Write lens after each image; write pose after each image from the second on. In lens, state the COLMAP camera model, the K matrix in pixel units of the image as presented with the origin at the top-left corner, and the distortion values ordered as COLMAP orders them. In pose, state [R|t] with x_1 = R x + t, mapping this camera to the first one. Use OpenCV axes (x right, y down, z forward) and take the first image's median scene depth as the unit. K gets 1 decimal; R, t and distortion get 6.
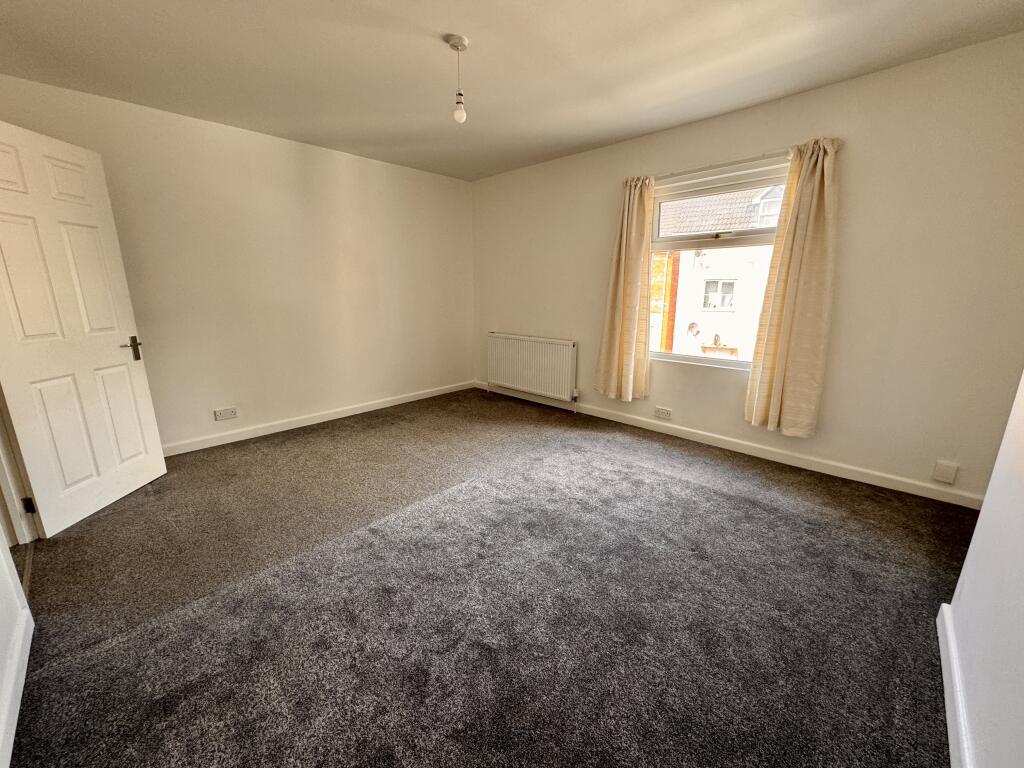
lens RADIAL K [[411.0, 0, 510.9], [0, 411.0, 387.7], [0, 0, 1]] dist [0.000426, 0.000078]
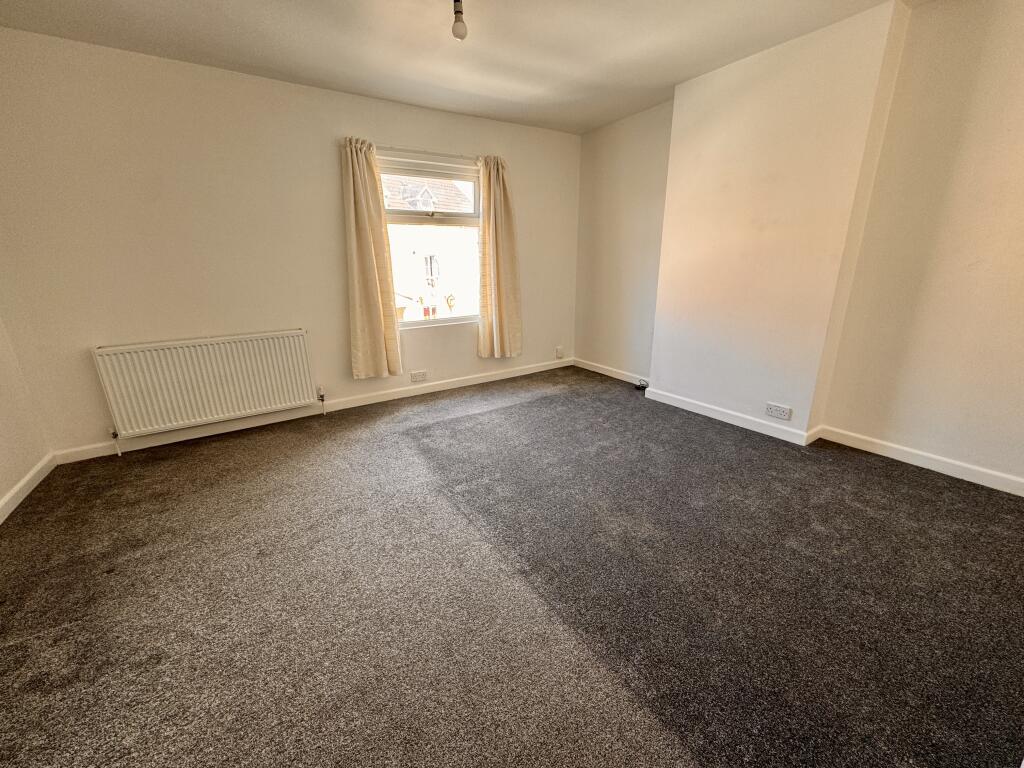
lens RADIAL K [[411.0, 0, 511.6], [0, 411.0, 381.3], [0, 0, 1]] dist [0.000426, 0.000078]
pose [[0.227521, -0.275361, 0.934029, -0.684662], [0.251677, 0.943224, 0.216766, -0.114788], [-0.940687, 0.185755, 0.283906, 0.540714]]
